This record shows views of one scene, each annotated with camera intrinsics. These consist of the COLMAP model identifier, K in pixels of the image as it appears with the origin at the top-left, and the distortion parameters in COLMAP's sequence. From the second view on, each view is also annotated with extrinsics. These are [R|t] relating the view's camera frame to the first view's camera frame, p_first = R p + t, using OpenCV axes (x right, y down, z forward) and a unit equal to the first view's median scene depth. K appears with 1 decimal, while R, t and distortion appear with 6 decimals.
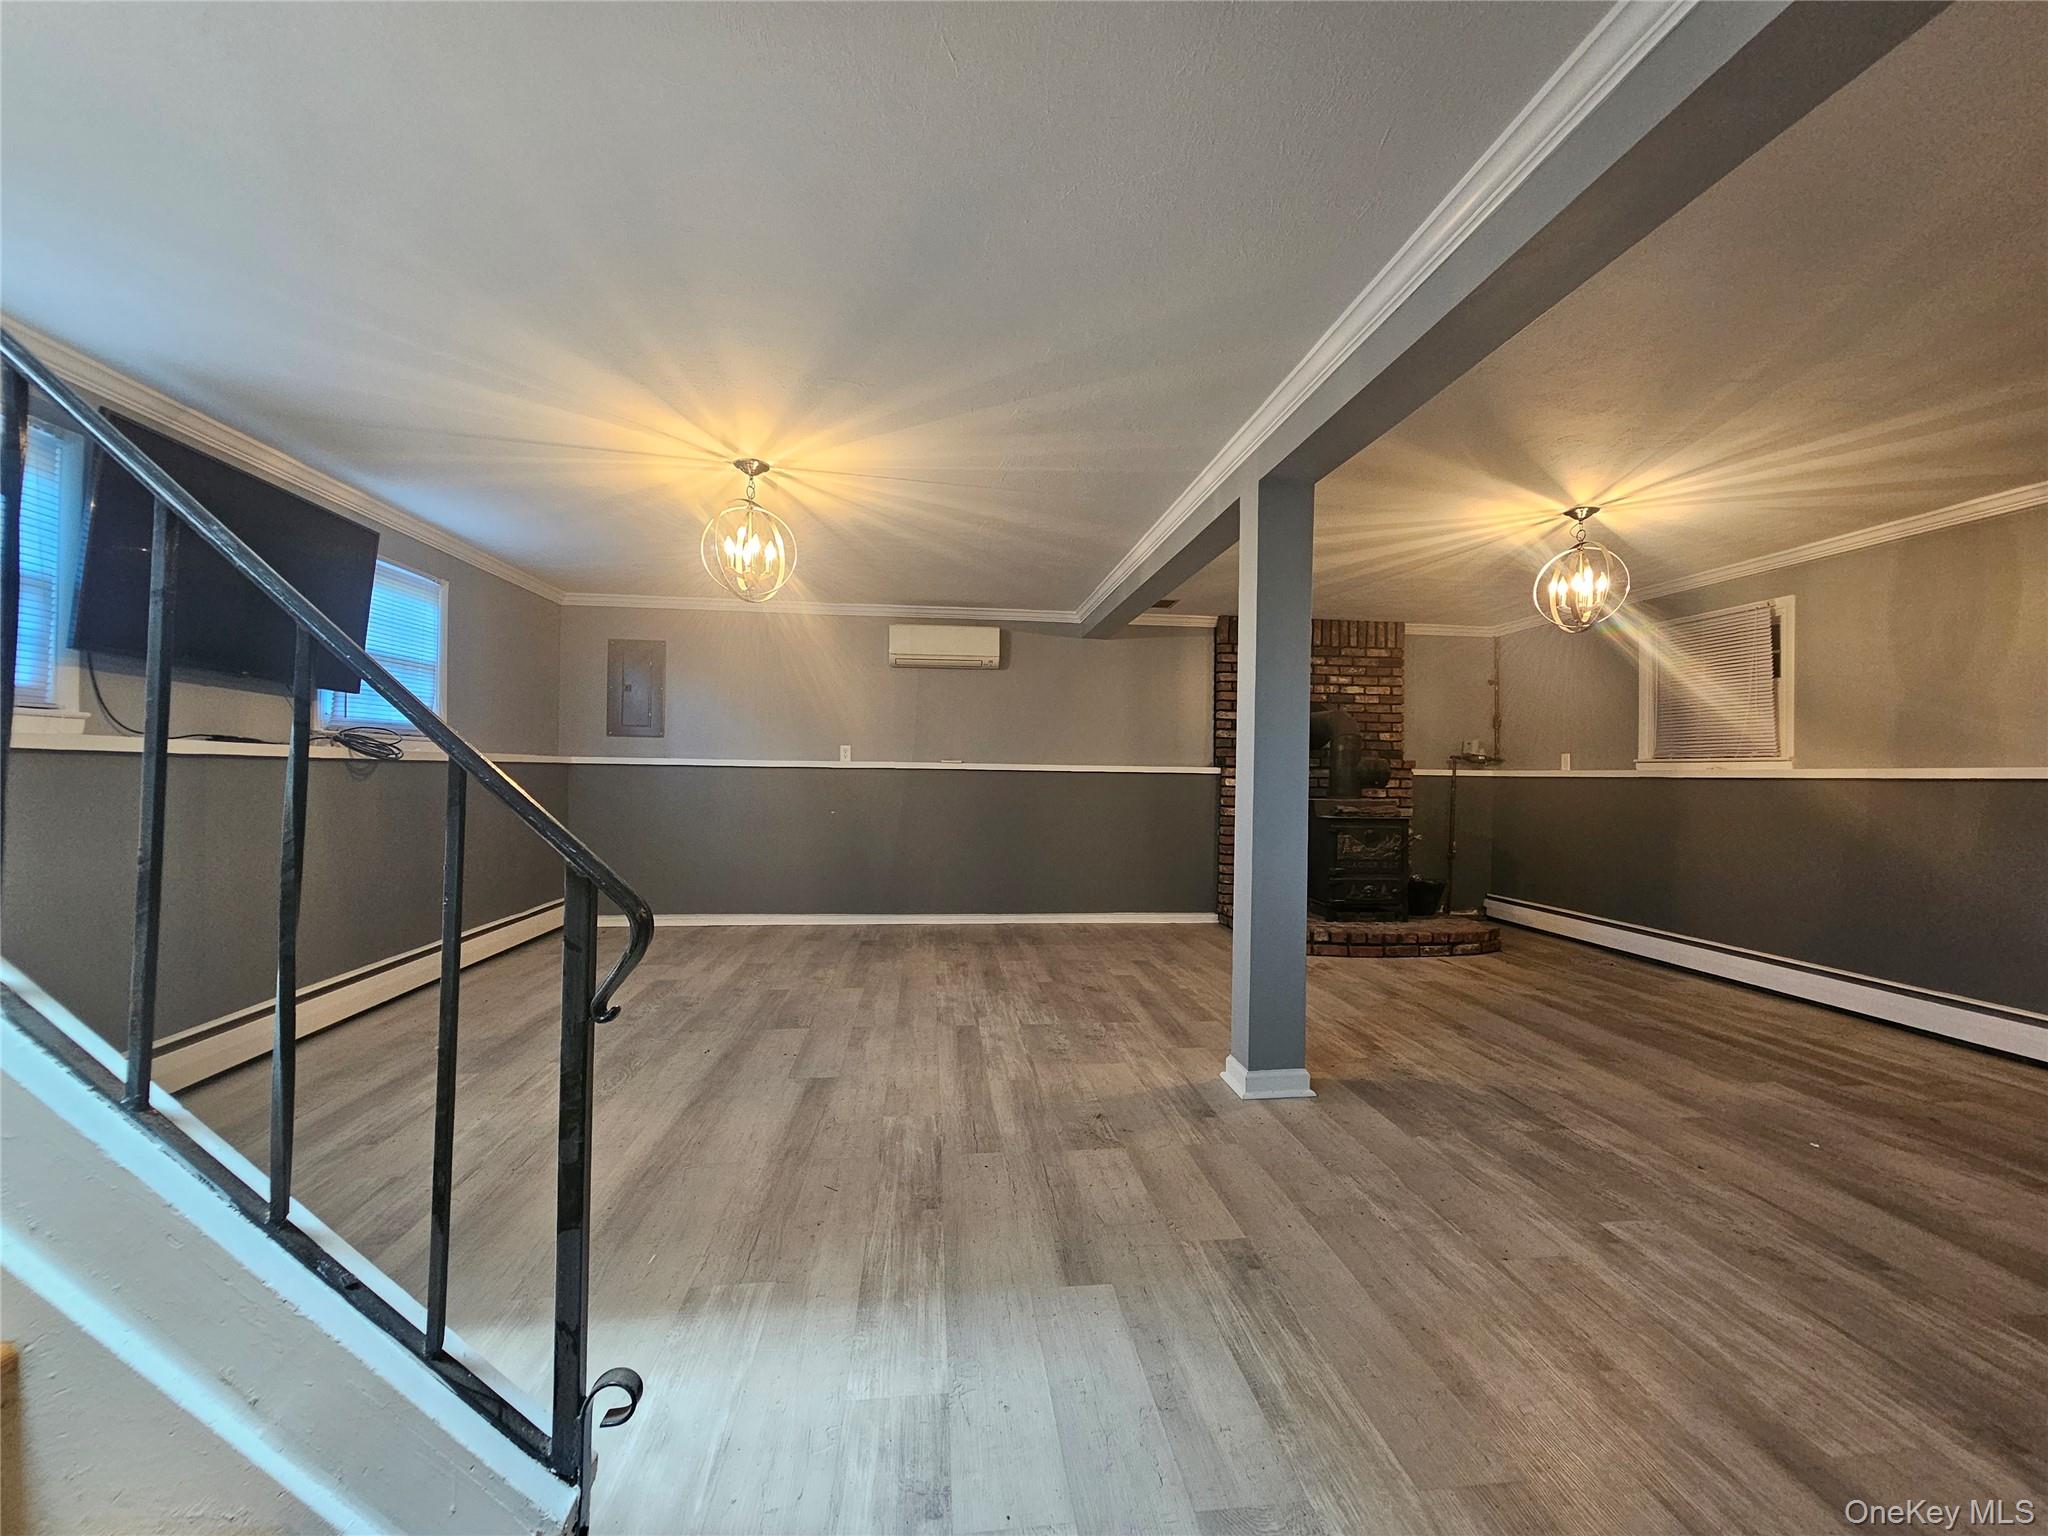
lens RADIAL K [[838.6, 0, 1031.5], [0, 838.6, 763.3], [0, 0, 1]] dist [-0.001359, 0.000237]
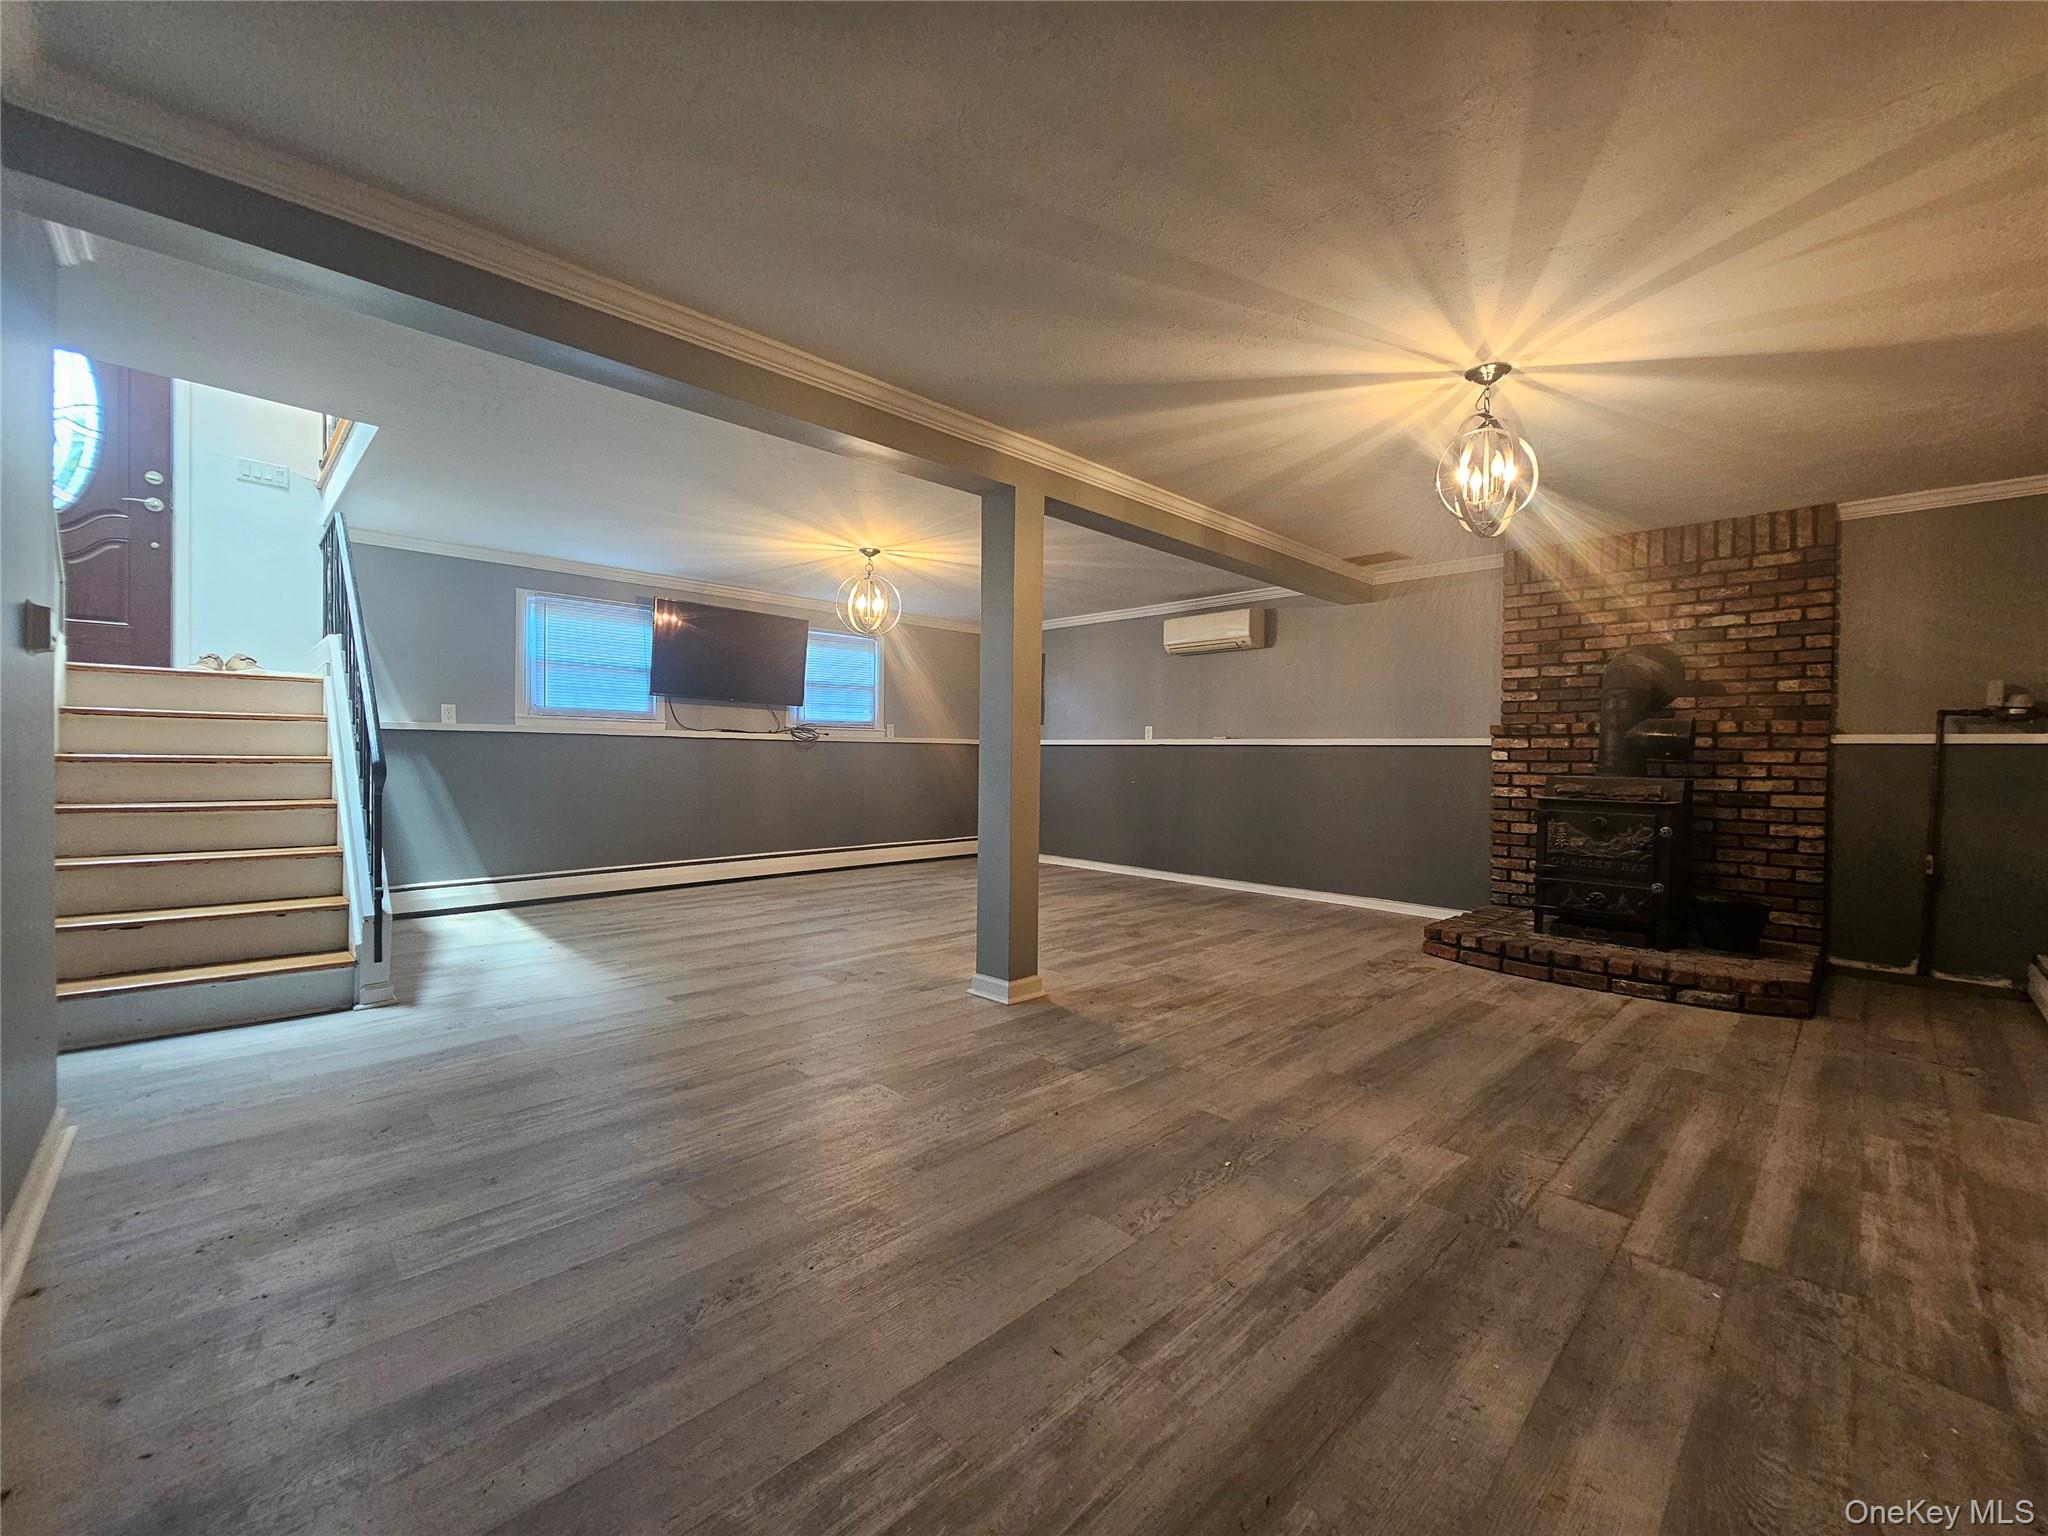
lens RADIAL K [[838.6, 0, 1035.2], [0, 838.6, 764.3], [0, 0, 1]] dist [-0.001359, 0.000237]
pose [[0.614806, 0.003114, -0.788672, 1.127413], [0.007551, 0.999923, 0.009835, 0.036779], [0.788642, -0.012002, 0.614736, 0.259194]]
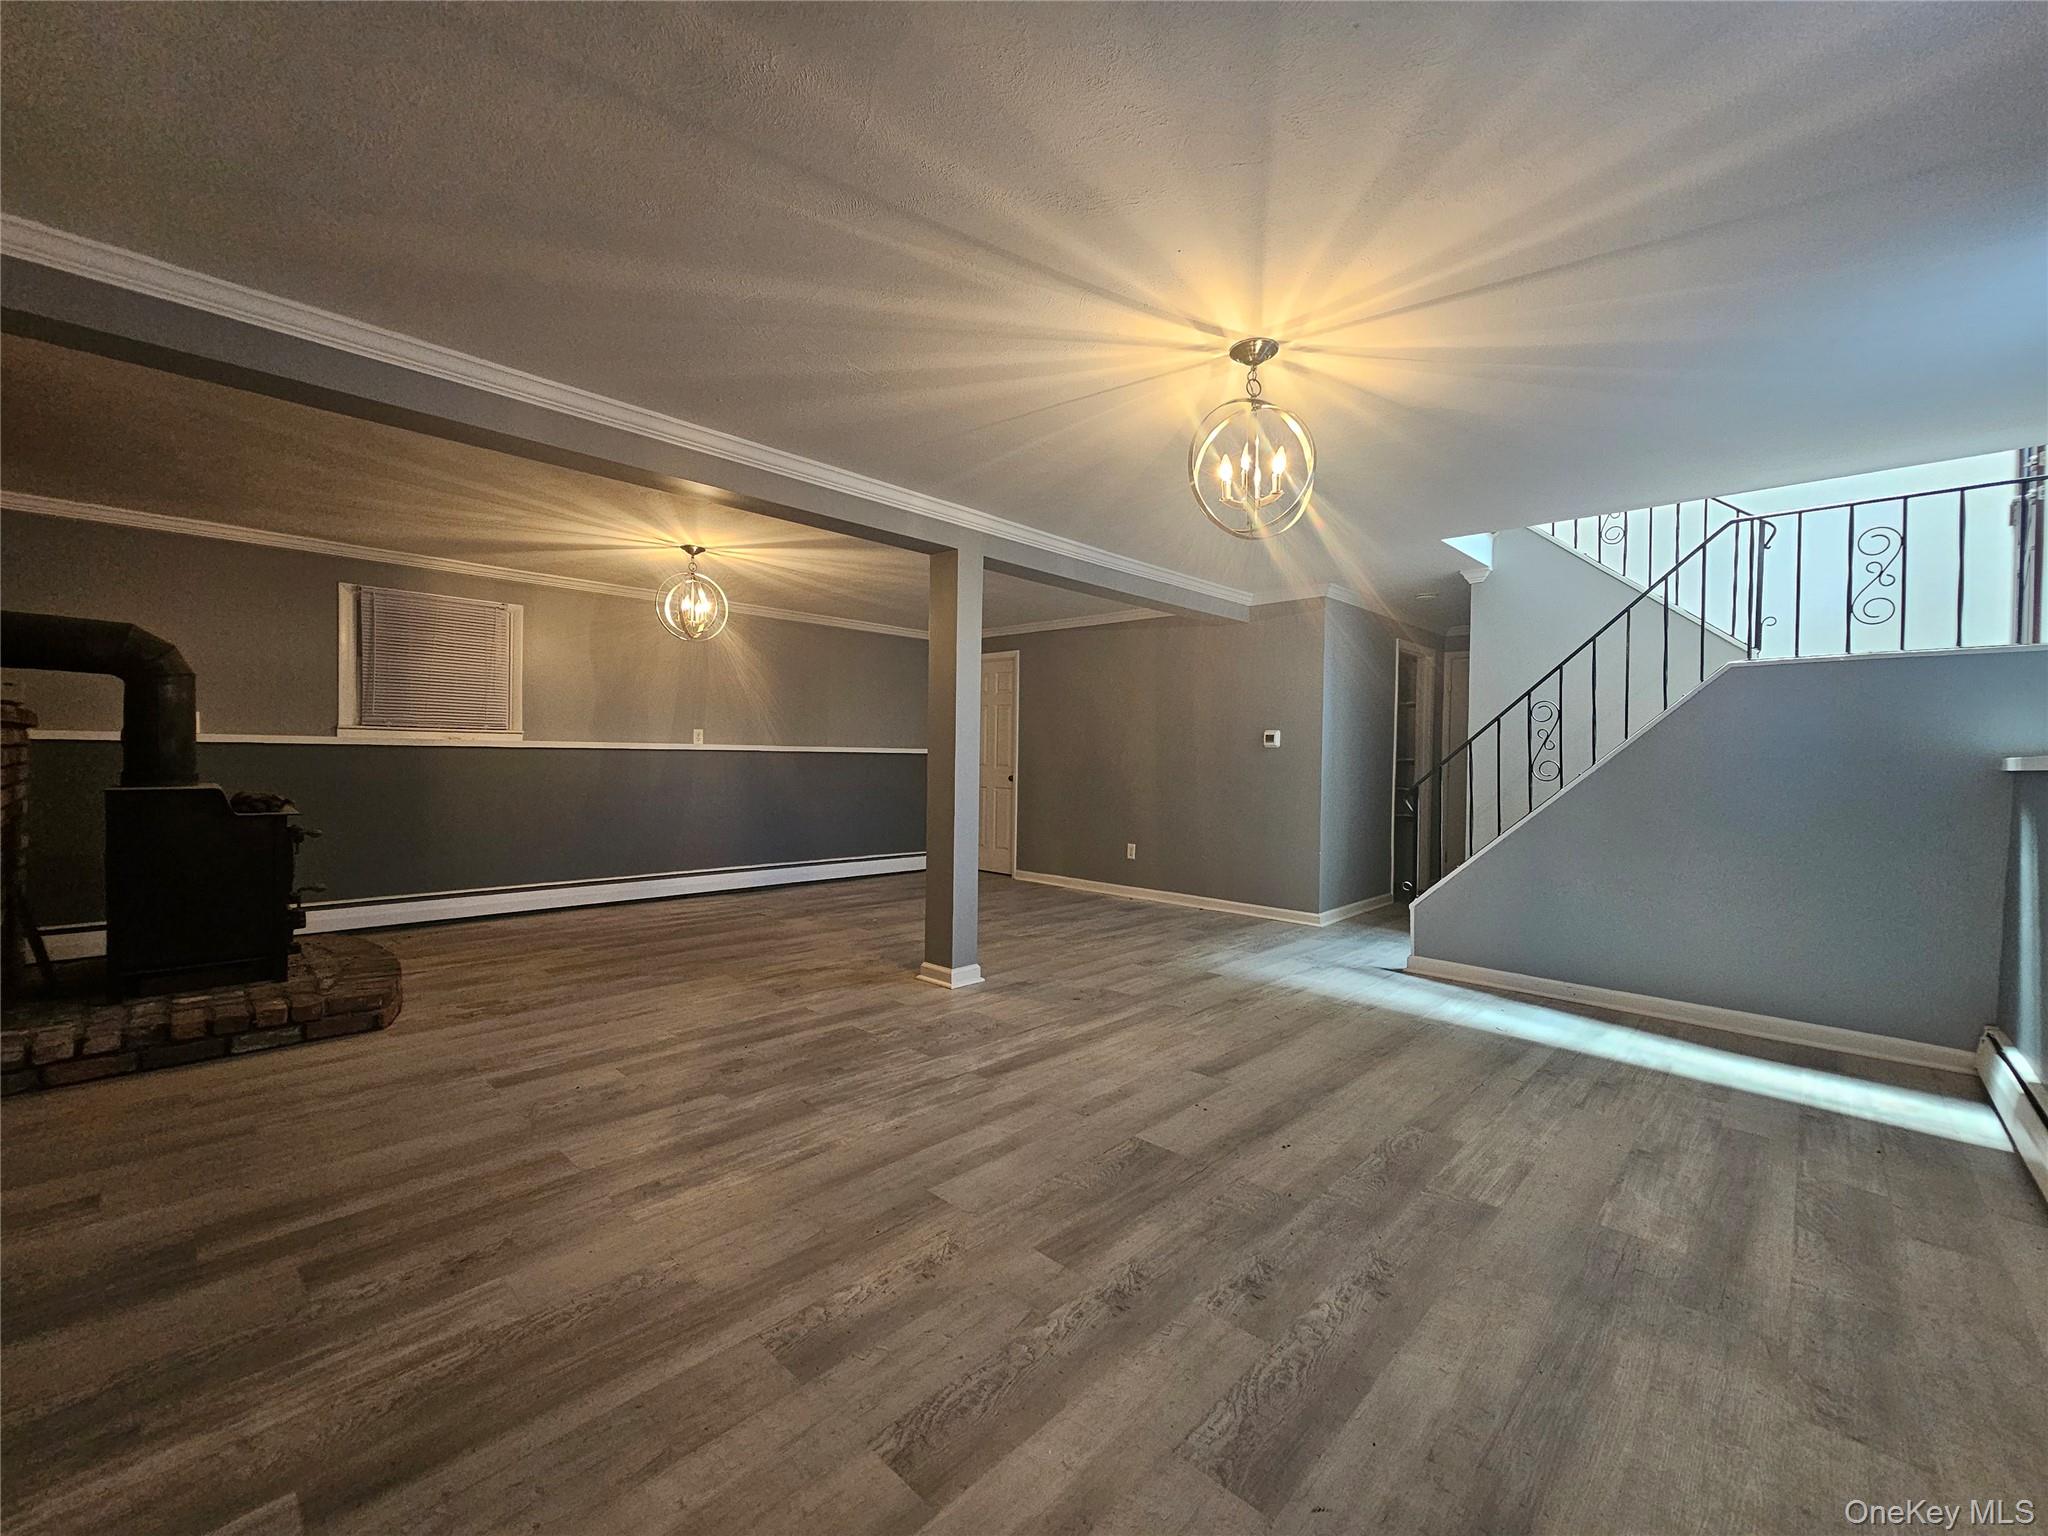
lens RADIAL K [[838.6, 0, 1025.2], [0, 838.6, 764.3], [0, 0, 1]] dist [-0.001359, 0.000237]
pose [[-0.636788, -0.030484, 0.770436, -0.782419], [-0.035466, 0.999319, 0.010226, 0.002819], [-0.770223, -0.020812, -0.637435, 1.616229]]
